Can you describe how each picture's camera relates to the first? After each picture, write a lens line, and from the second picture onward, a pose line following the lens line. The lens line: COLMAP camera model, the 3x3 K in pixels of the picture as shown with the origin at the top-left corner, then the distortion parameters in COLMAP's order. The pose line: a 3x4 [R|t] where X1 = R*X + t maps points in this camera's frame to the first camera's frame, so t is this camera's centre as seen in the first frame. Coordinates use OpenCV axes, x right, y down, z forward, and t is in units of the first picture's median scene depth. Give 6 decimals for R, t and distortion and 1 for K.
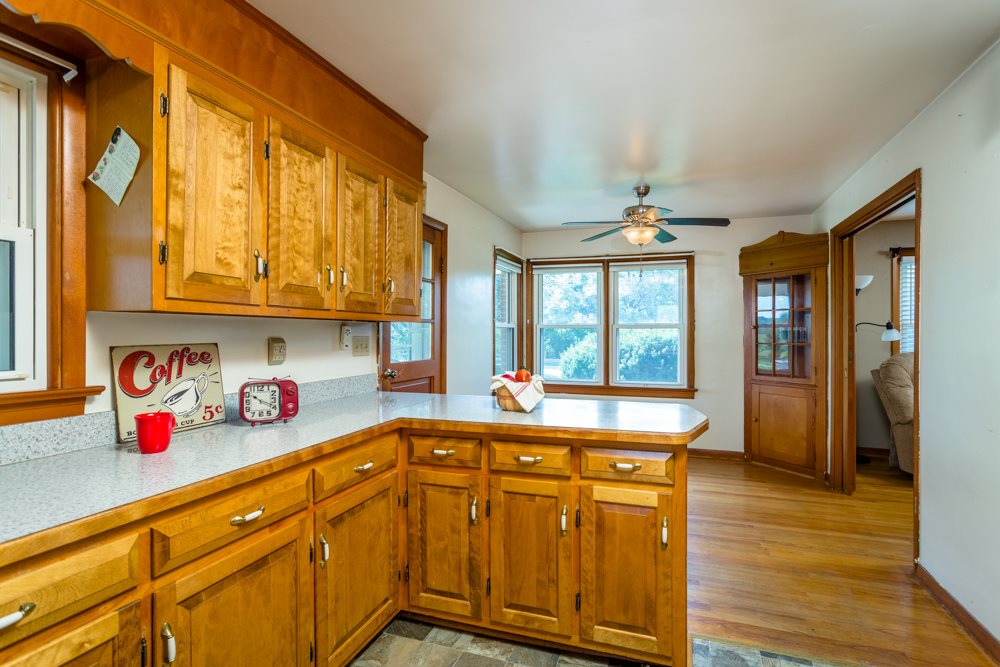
lens RADIAL K [[509.1, 0, 500.0], [0, 509.1, 333.5], [0, 0, 1]] dist [-0.001126, 0.000101]
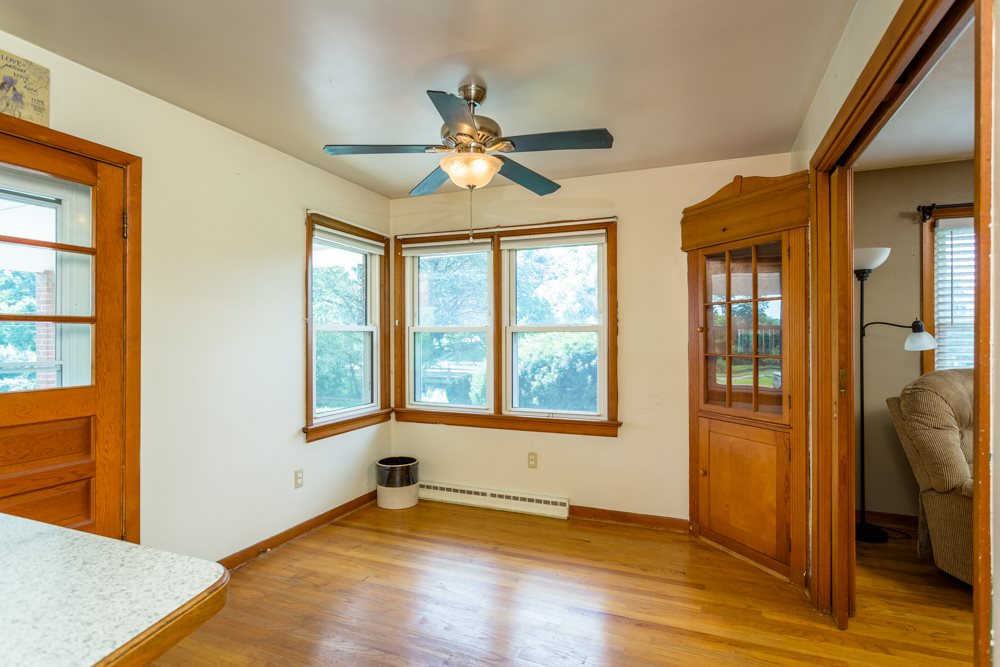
lens RADIAL K [[504.5, 0, 500.0], [0, 504.5, 333.5], [0, 0, 1]] dist [-0.010054, 0.000544]
pose [[0.998616, -0.001901, -0.052563, 0.270159], [0.001466, 0.999964, -0.008306, -0.002085], [0.052577, 0.008218, 0.998583, 0.338835]]
